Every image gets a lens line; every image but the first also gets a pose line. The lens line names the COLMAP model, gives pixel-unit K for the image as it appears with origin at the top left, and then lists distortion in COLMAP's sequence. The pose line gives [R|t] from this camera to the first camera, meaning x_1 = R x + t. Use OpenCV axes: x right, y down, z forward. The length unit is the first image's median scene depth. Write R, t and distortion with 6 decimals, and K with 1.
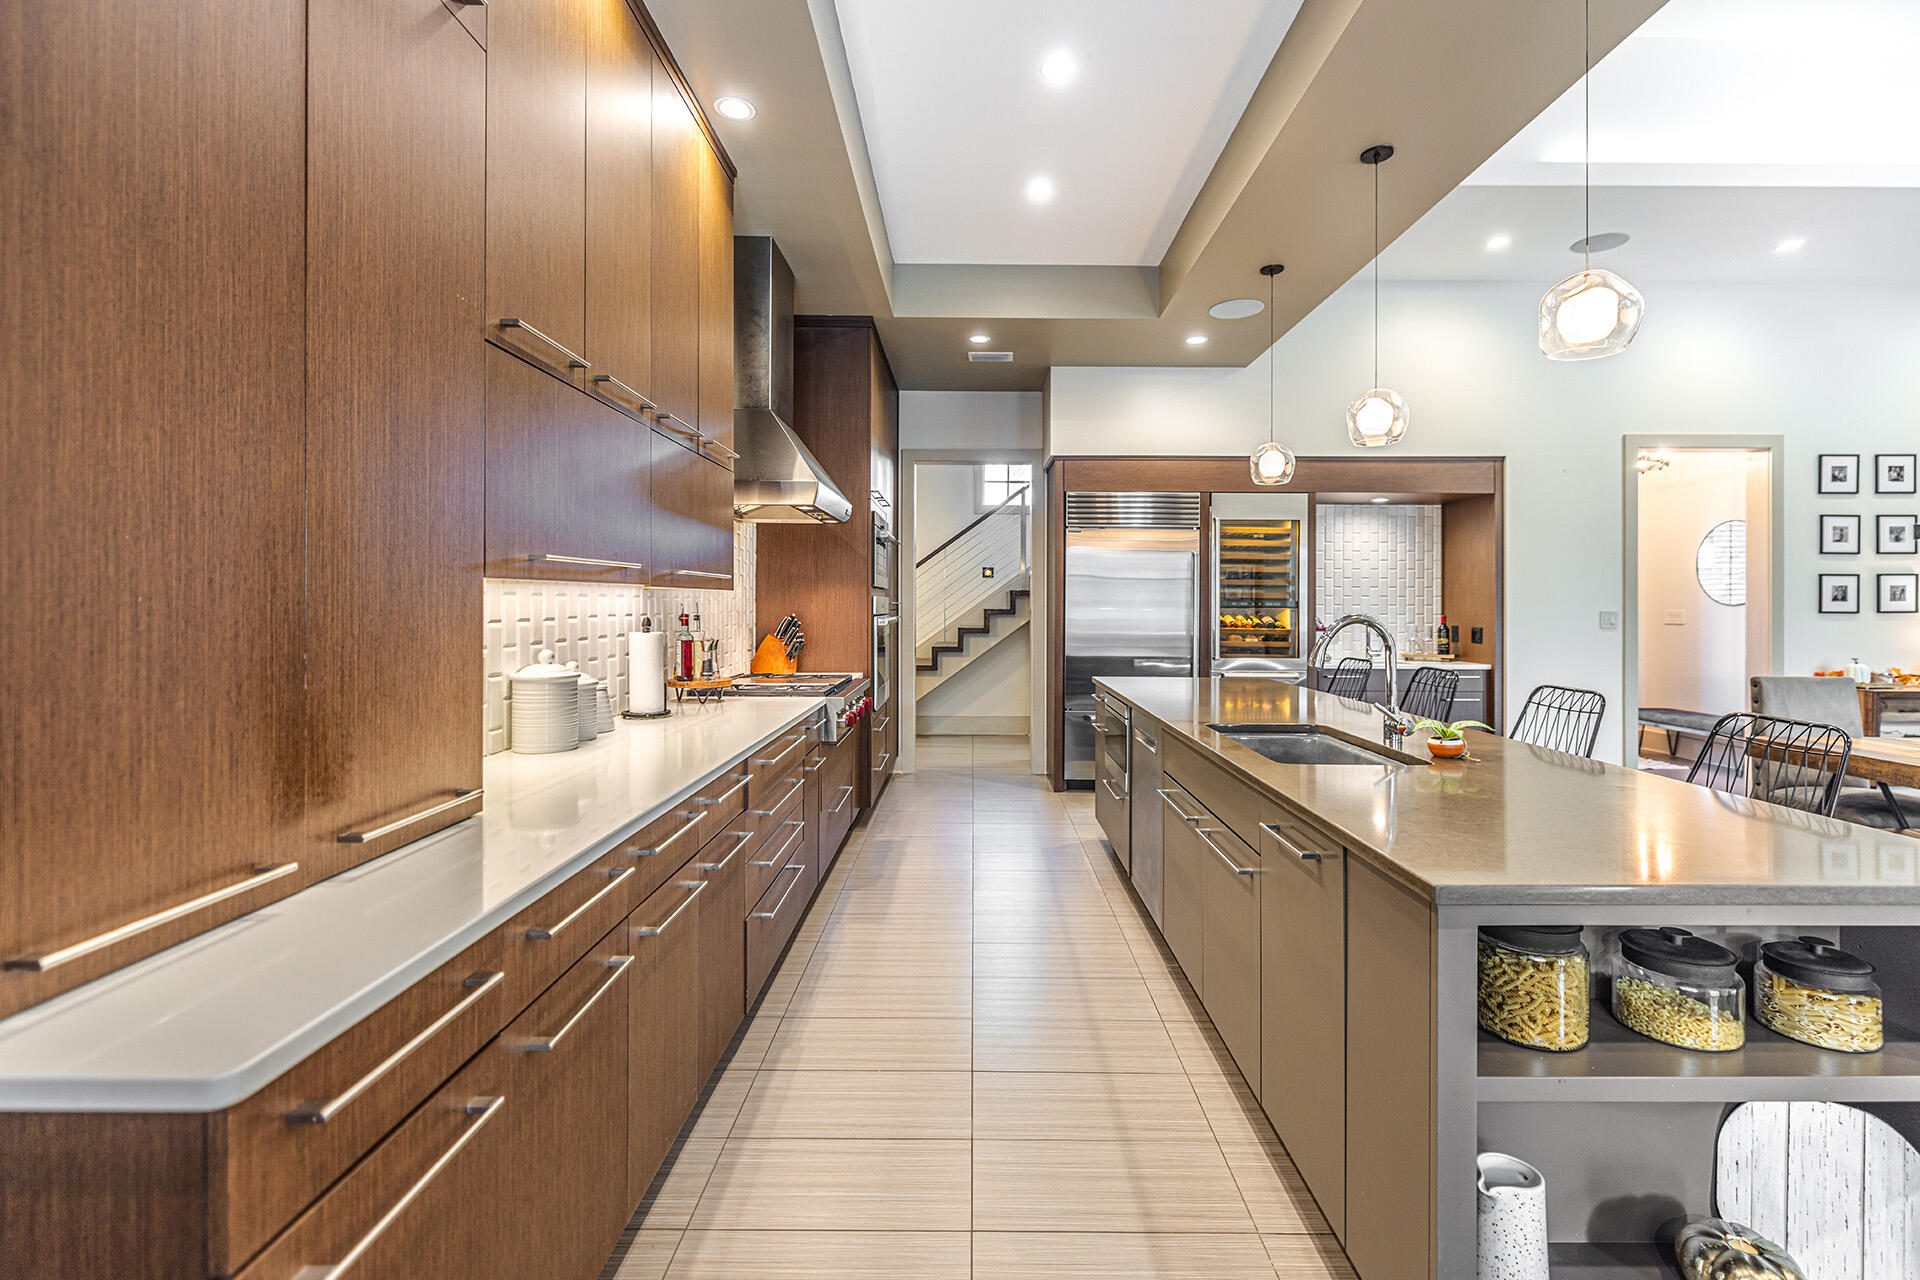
lens RADIAL K [[827.5, 0, 961.6], [0, 827.5, 603.9], [0, 0, 1]] dist [-0.008242, -0.000664]
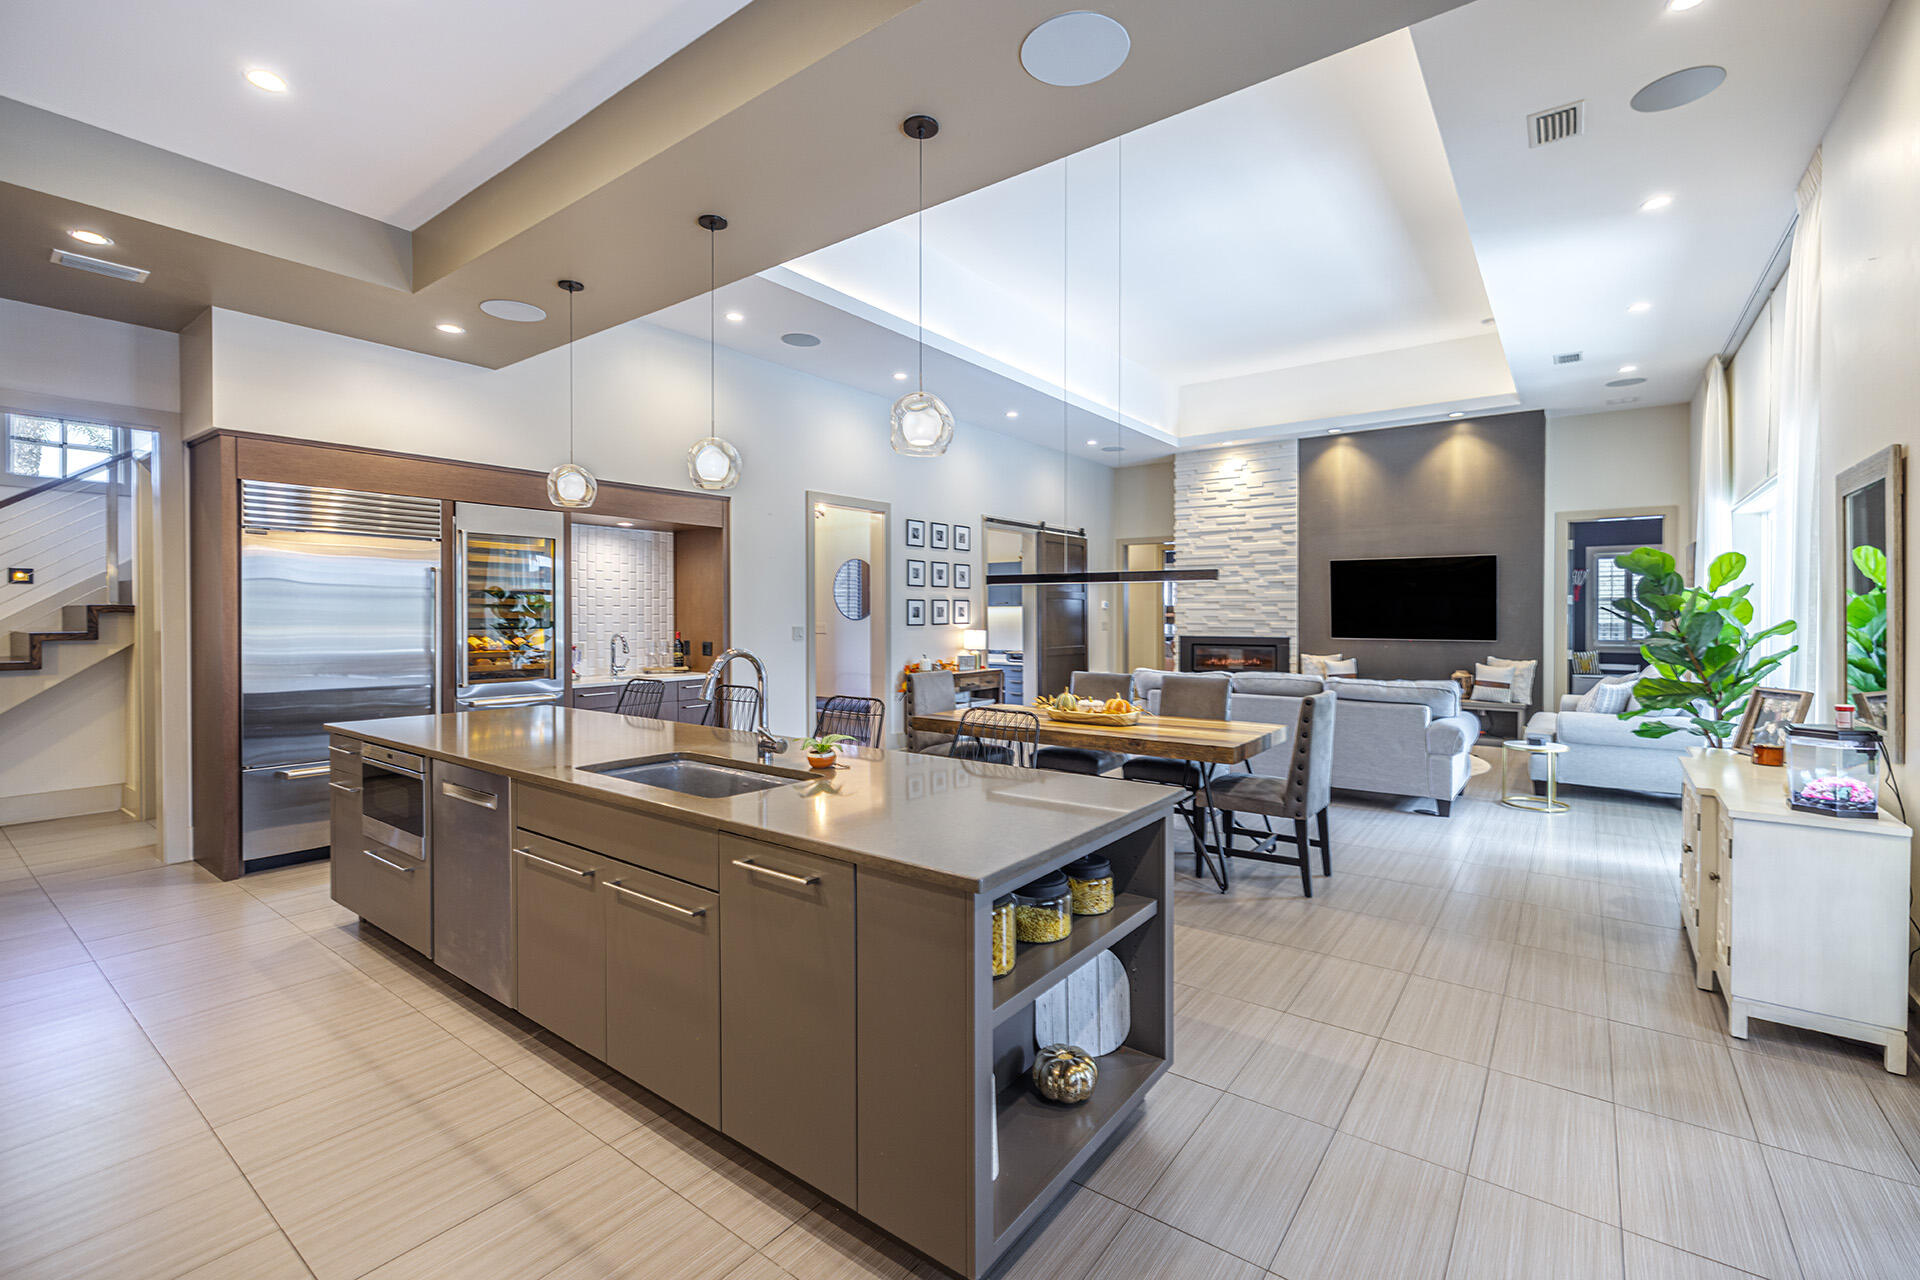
lens RADIAL K [[827.5, 0, 896.3], [0, 827.5, 614.4], [0, 0, 1]] dist [-0.008242, -0.000664]
pose [[0.599064, -0.014328, 0.800573, -0.148419], [0.004834, 0.999886, 0.014278, -0.025740], [-0.800687, -0.004683, 0.599065, 0.094025]]
